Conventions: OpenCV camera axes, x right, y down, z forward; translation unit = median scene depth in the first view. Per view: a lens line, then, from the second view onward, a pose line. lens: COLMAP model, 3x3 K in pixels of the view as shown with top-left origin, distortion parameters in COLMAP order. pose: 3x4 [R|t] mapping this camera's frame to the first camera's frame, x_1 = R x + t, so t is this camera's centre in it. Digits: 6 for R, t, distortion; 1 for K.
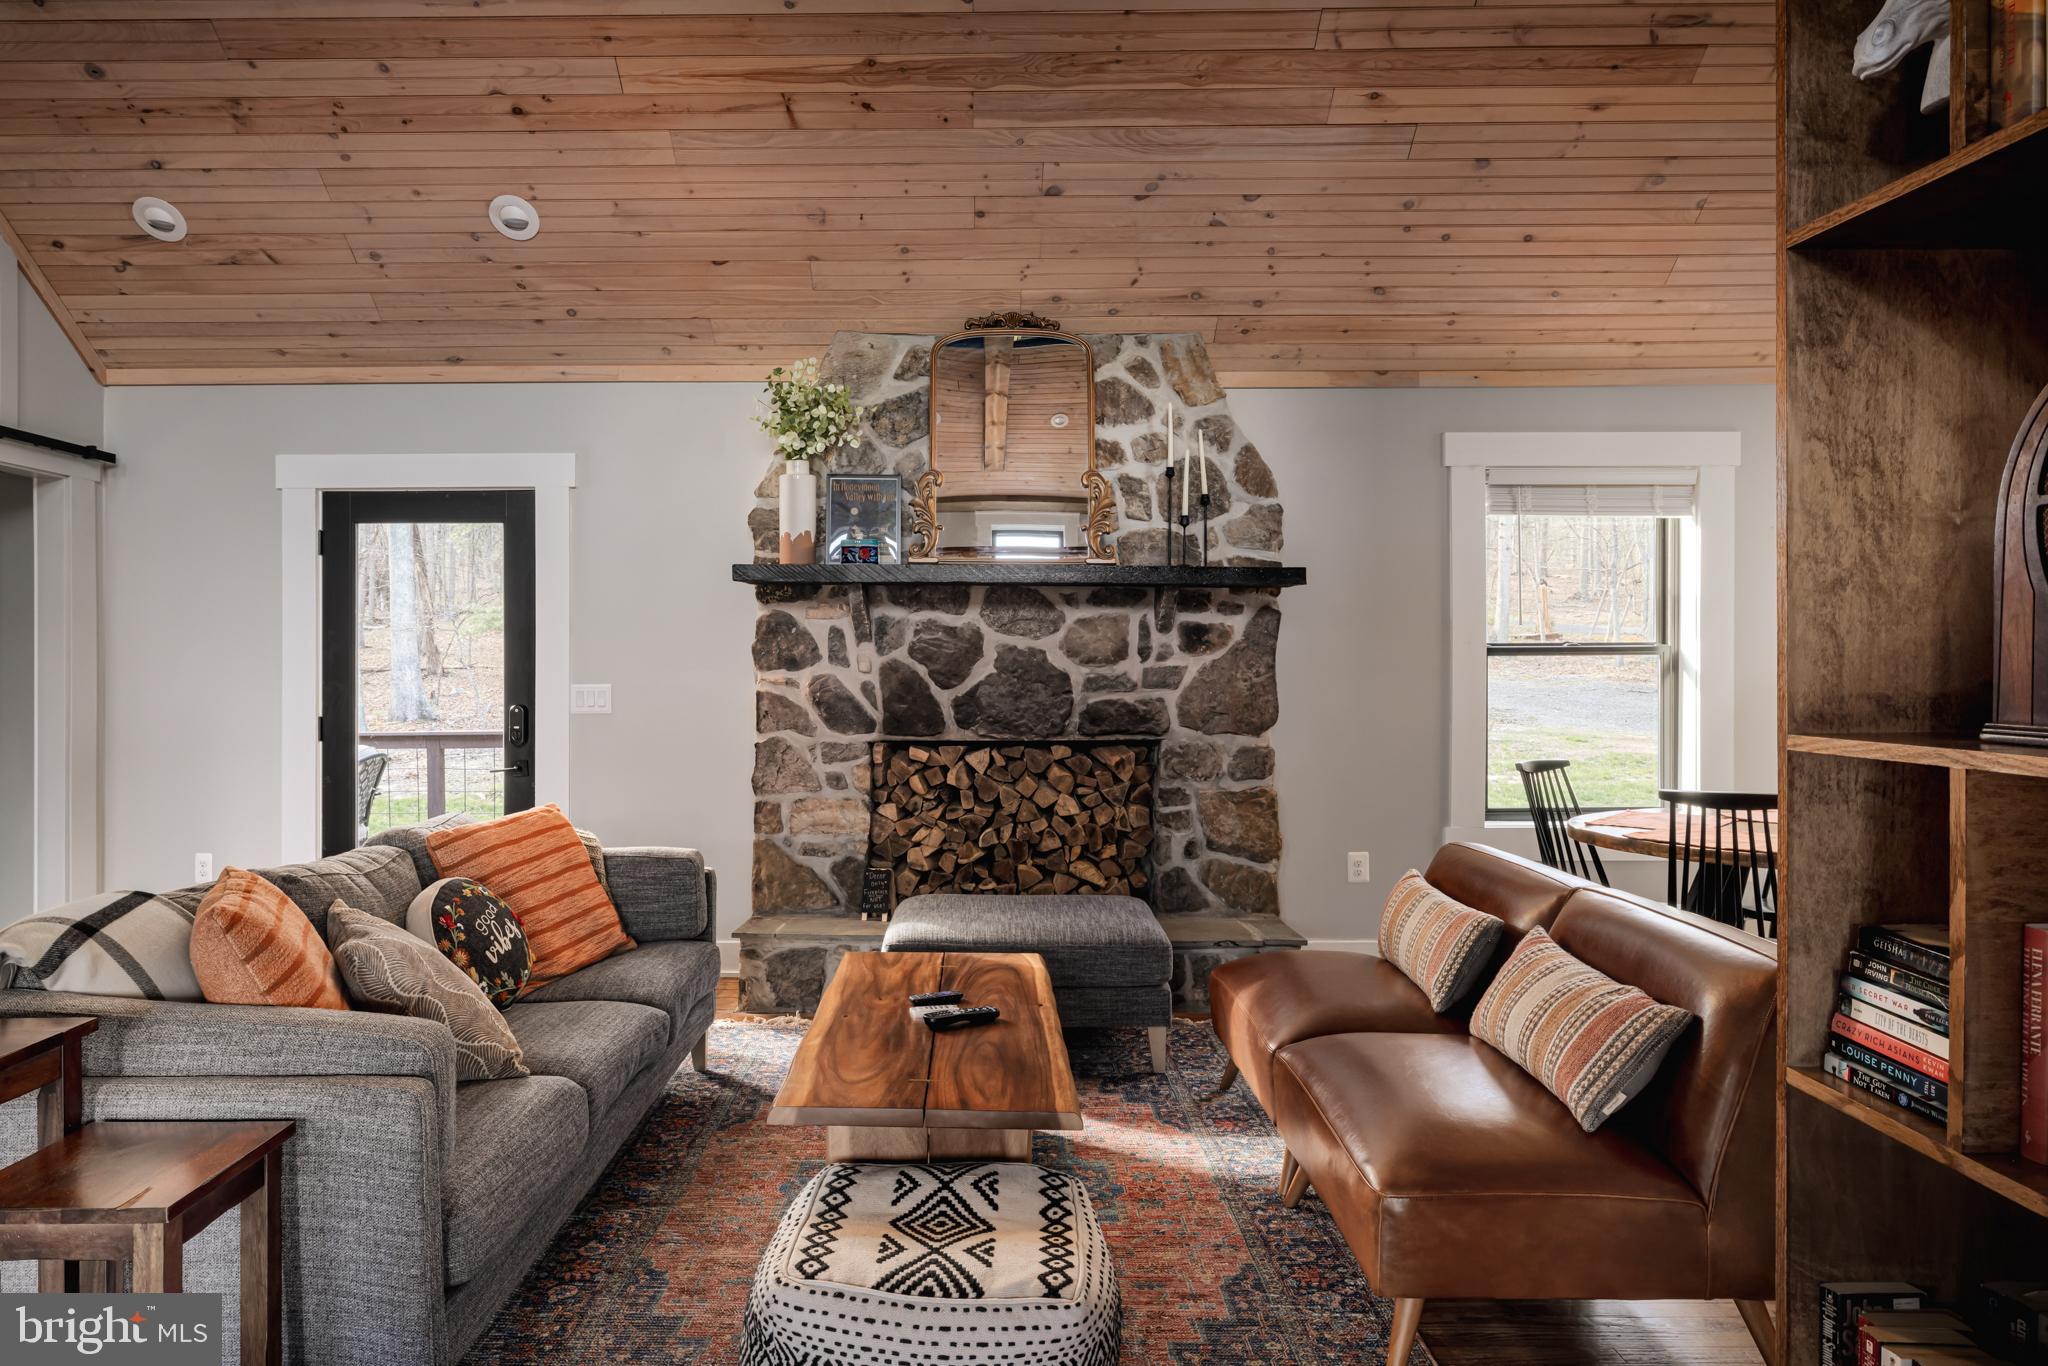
lens RADIAL K [[1148.4, 0, 1003.6], [0, 1148.4, 666.3], [0, 0, 1]] dist [-0.006010, 0.002268]
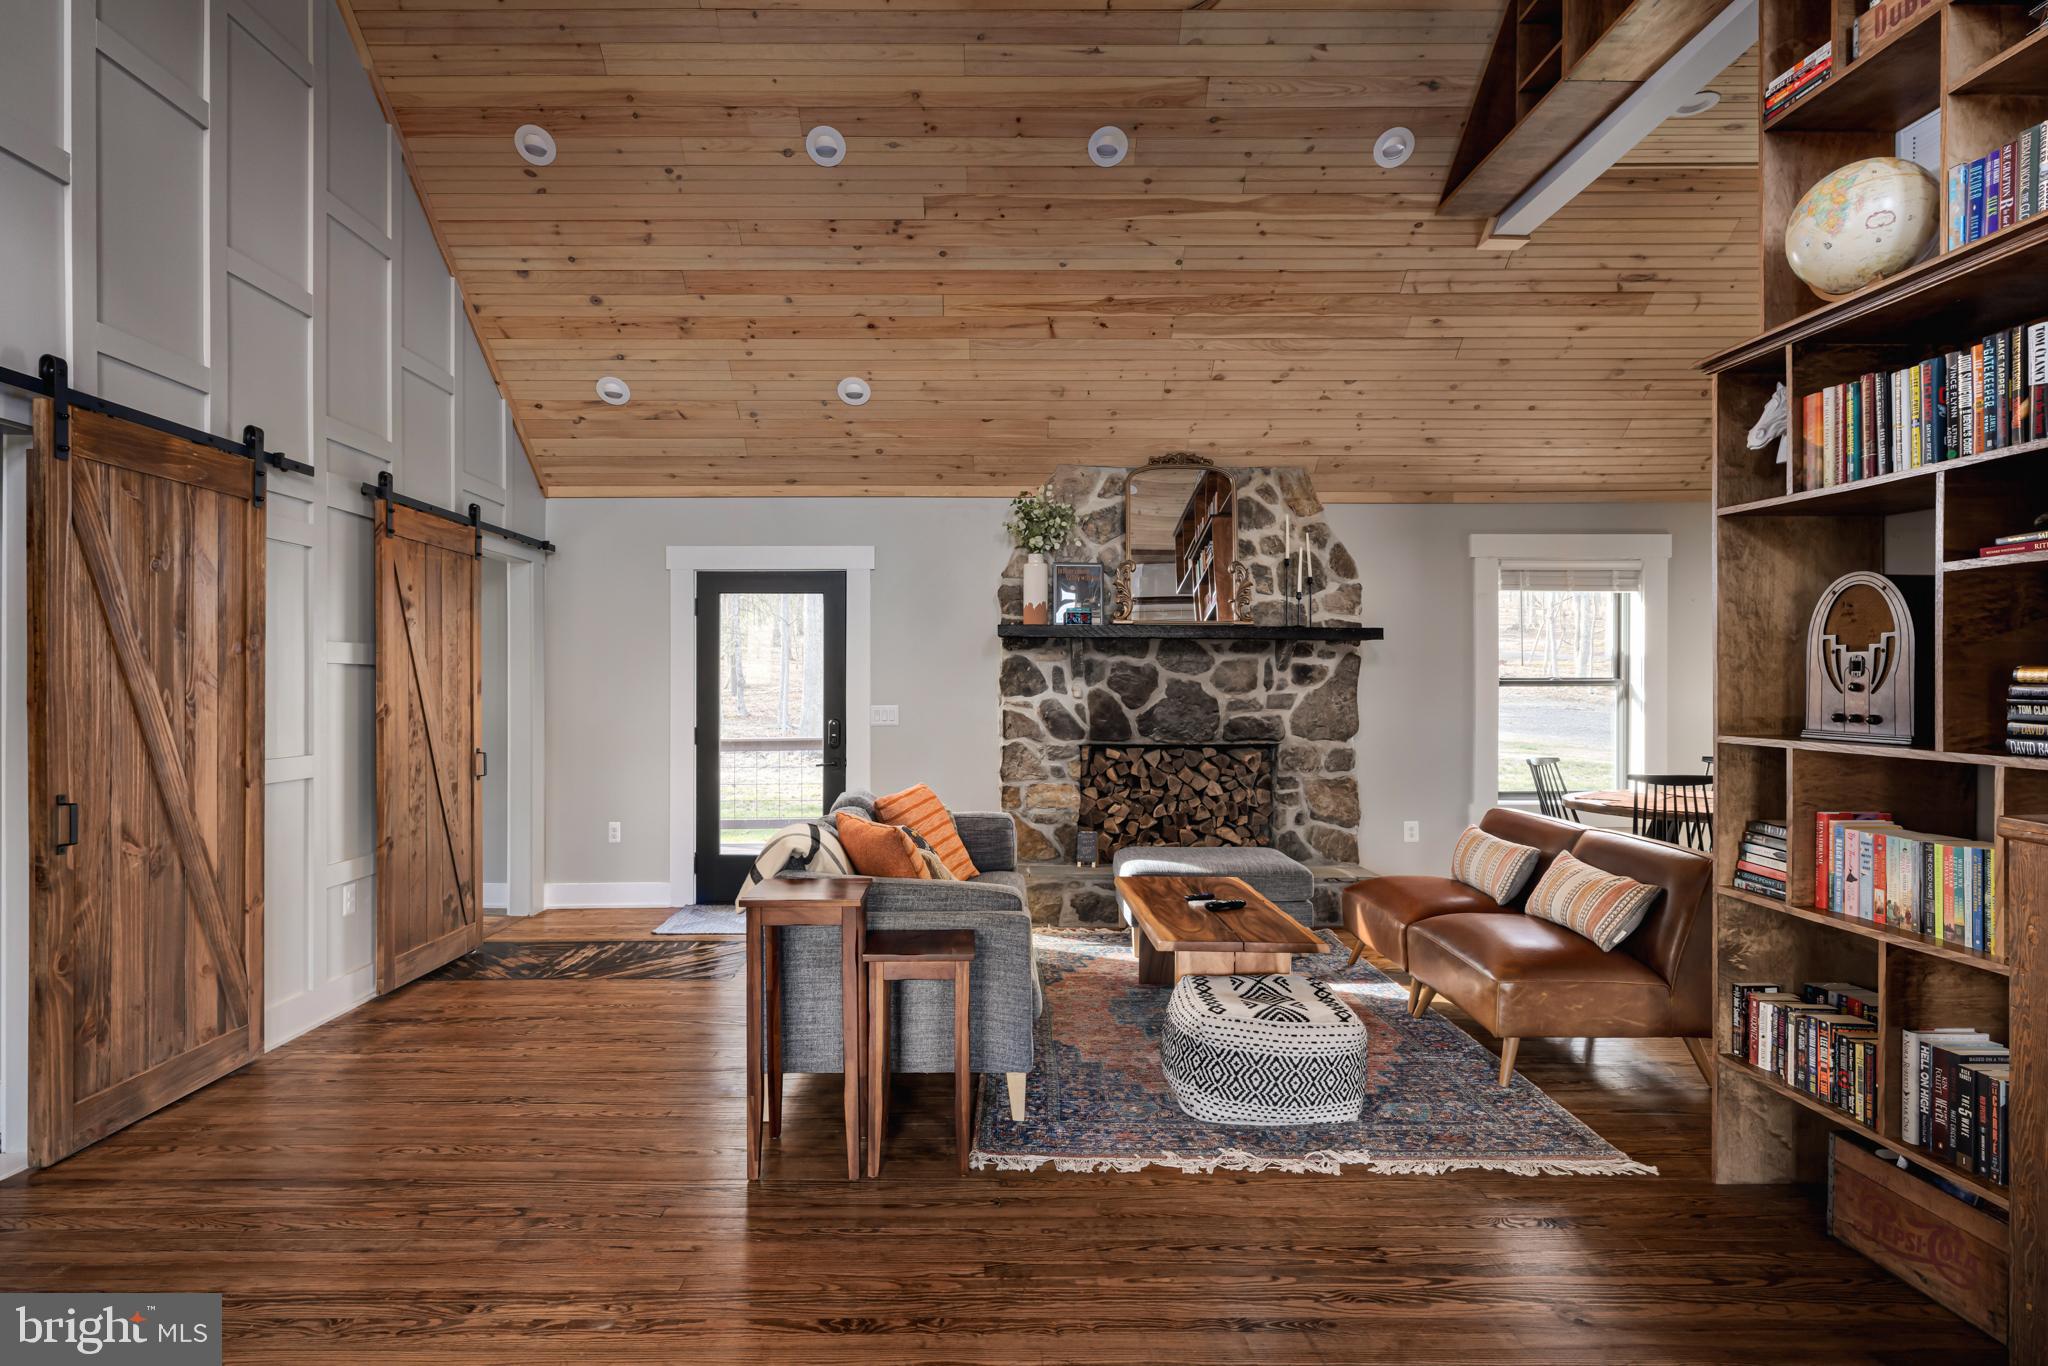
lens RADIAL K [[996.8, 0, 1029.8], [0, 996.8, 682.1], [0, 0, 1]] dist [-0.002492, 0.001027]
pose [[0.999914, 0.002003, 0.012948, -0.203907], [-0.001960, 0.999993, -0.003284, -0.010539], [-0.012955, 0.003258, 0.999911, -0.276164]]
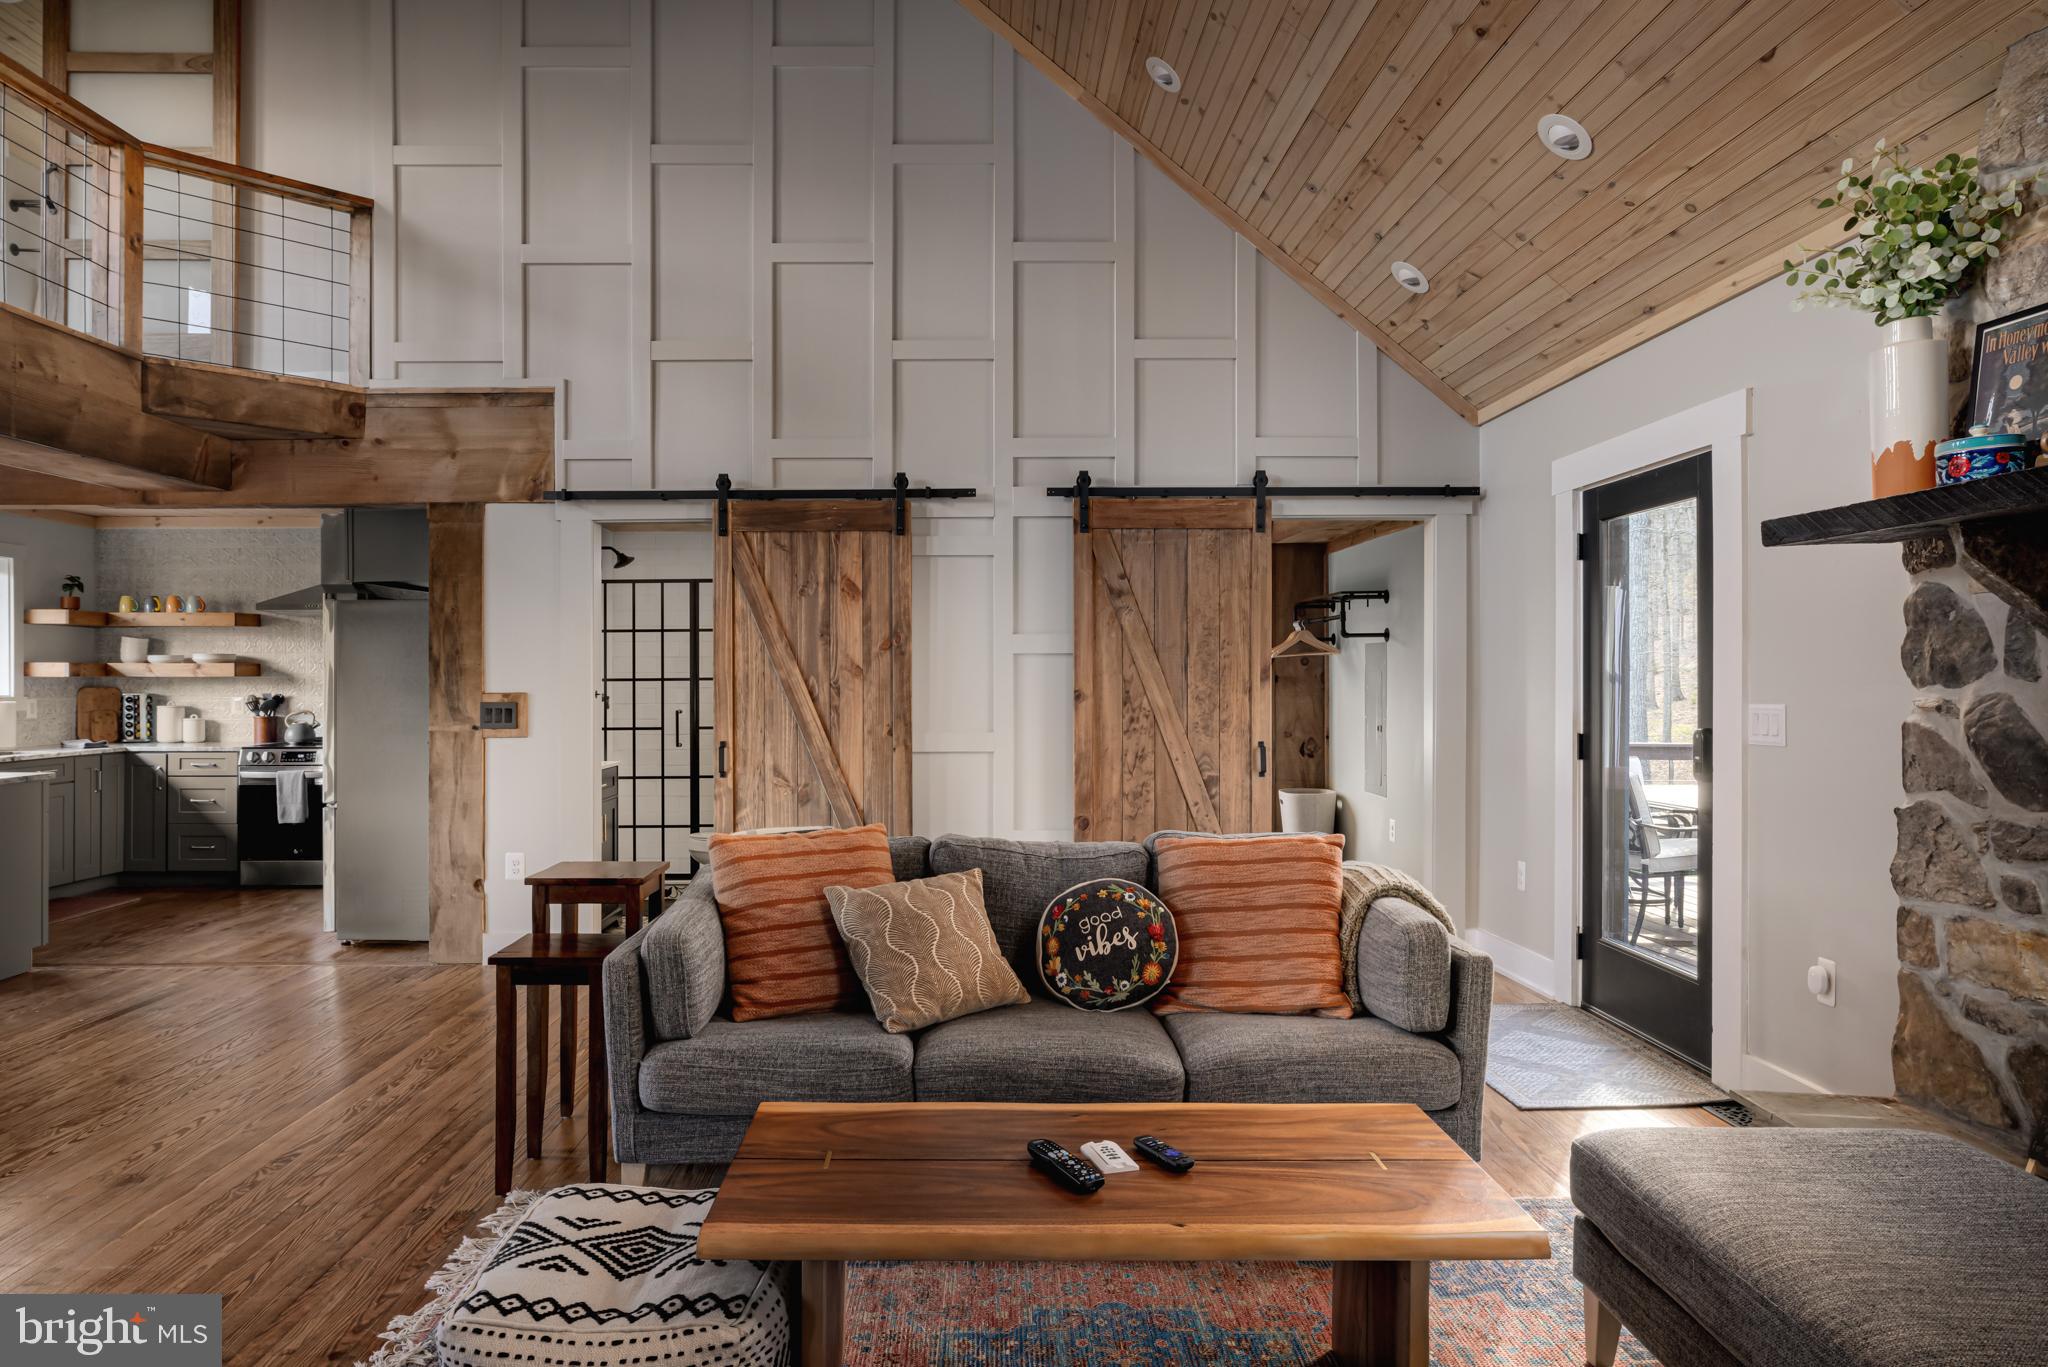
lens RADIAL K [[1248.9, 0, 1005.6], [0, 1248.9, 678.4], [0, 0, 1]] dist [-0.002108, -0.002071]
pose [[0.031732, -0.001341, -0.999496, 0.428273], [0.005916, 0.999982, -0.001153, -0.002685], [0.999479, -0.005876, 0.031739, 0.530815]]
